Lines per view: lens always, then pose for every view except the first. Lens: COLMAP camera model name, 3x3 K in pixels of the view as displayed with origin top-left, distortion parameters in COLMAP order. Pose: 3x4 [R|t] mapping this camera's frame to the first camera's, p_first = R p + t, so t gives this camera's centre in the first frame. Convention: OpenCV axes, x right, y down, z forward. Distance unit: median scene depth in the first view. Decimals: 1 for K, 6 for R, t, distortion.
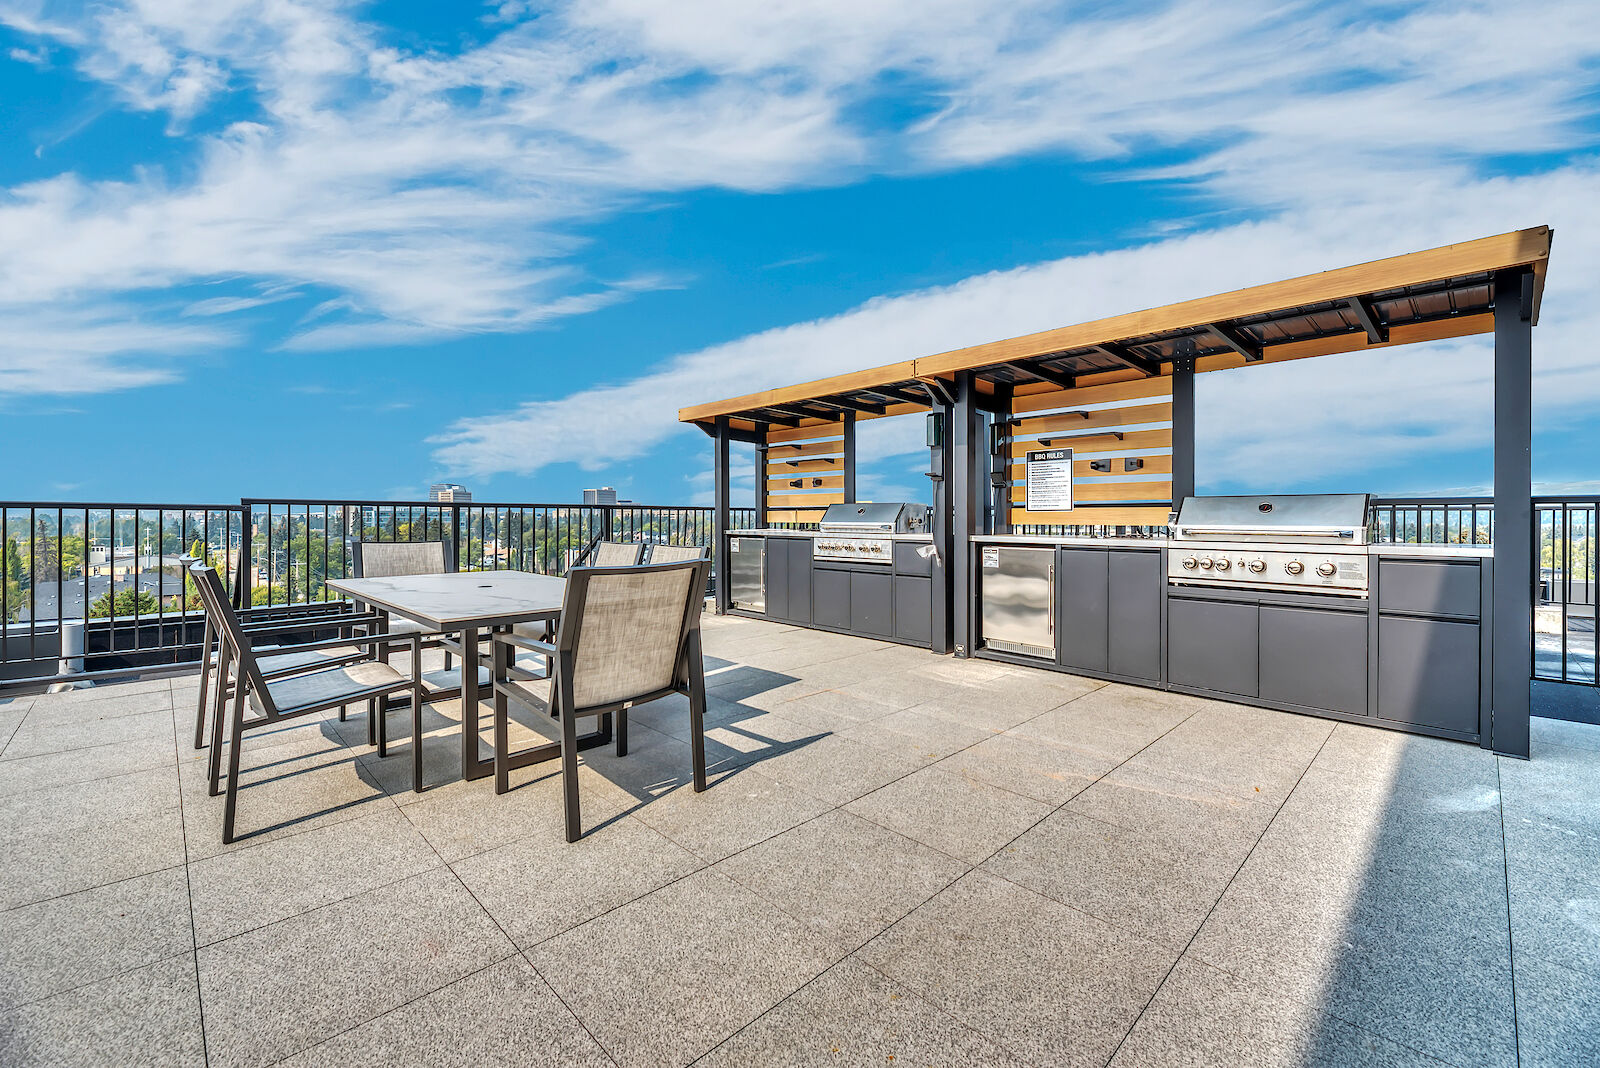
lens RADIAL K [[652.9, 0, 794.9], [0, 652.9, 526.9], [0, 0, 1]] dist [-0.000680, -0.000003]
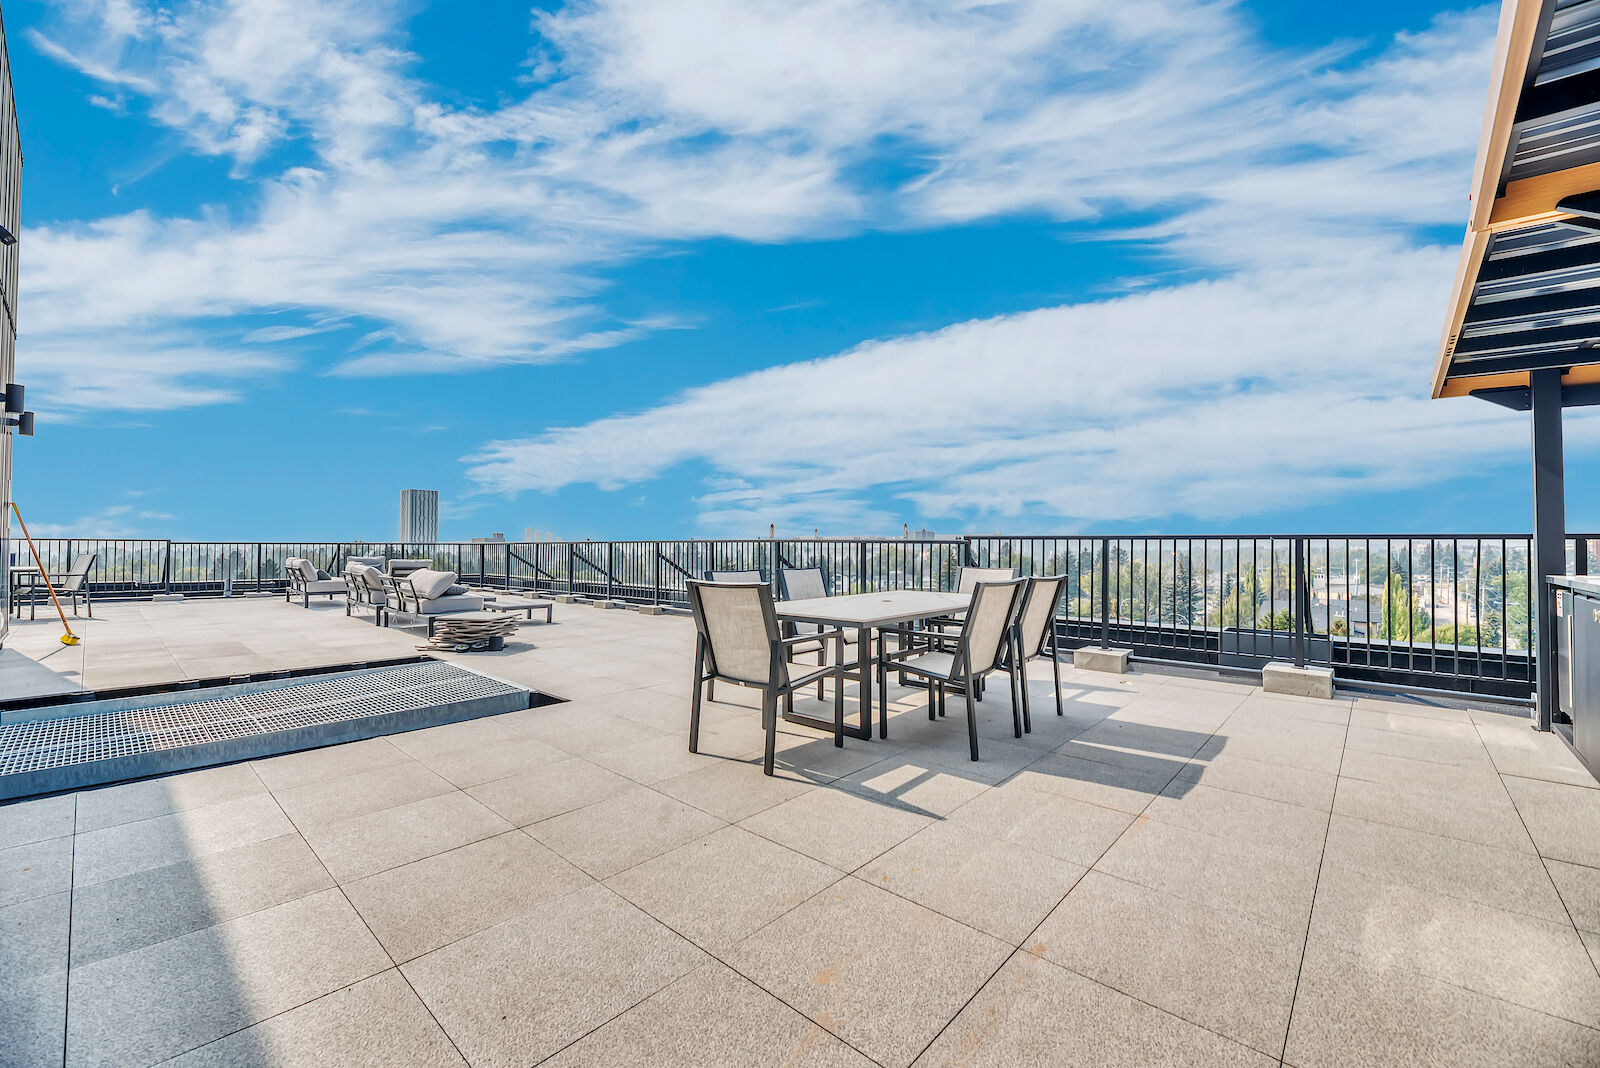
lens RADIAL K [[652.9, 0, 803.3], [0, 652.9, 531.6], [0, 0, 1]] dist [-0.000680, -0.000003]
pose [[0.999433, 0.024690, 0.022905, -0.002495], [-0.024174, 0.999454, -0.022504, 0.000779], [-0.023448, 0.021938, 0.999484, -0.102532]]
